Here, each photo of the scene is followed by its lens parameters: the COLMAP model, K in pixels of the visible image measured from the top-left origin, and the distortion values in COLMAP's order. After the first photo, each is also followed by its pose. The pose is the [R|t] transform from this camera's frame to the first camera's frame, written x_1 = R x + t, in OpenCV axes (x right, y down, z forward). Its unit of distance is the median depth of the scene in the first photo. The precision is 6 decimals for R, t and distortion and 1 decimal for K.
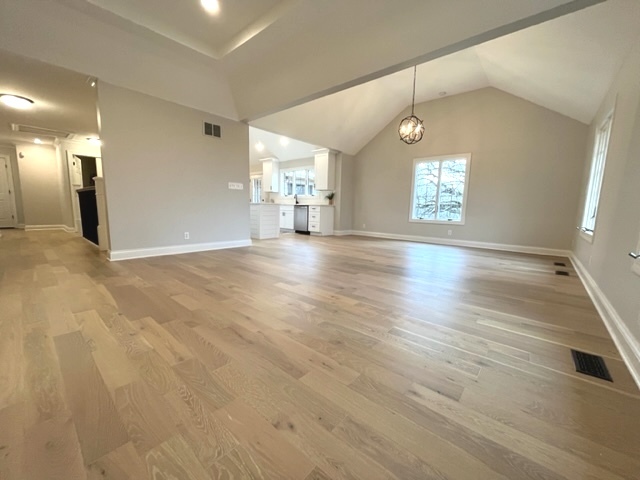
lens RADIAL K [[257.0, 0, 314.0], [0, 257.0, 237.5], [0, 0, 1]] dist [-0.003631, -0.000015]
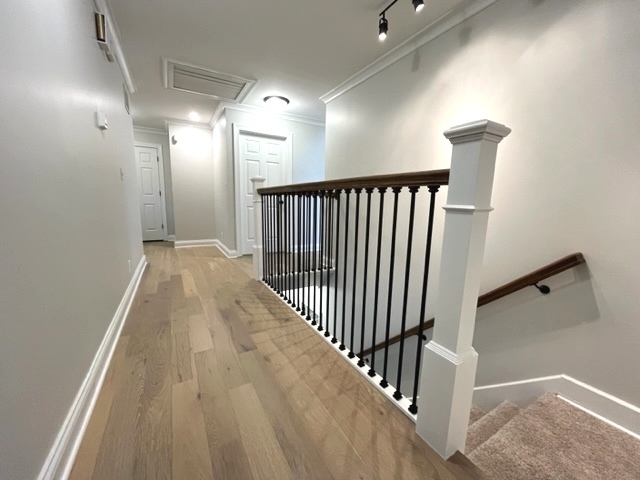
lens RADIAL K [[257.0, 0, 320.5], [0, 257.0, 238.3], [0, 0, 1]] dist [-0.003631, -0.000015]
pose [[0.947262, 0.046383, -0.317085, -0.515149], [-0.042632, 0.998915, 0.018760, -0.082147], [0.317611, -0.004252, 0.948212, 0.447430]]
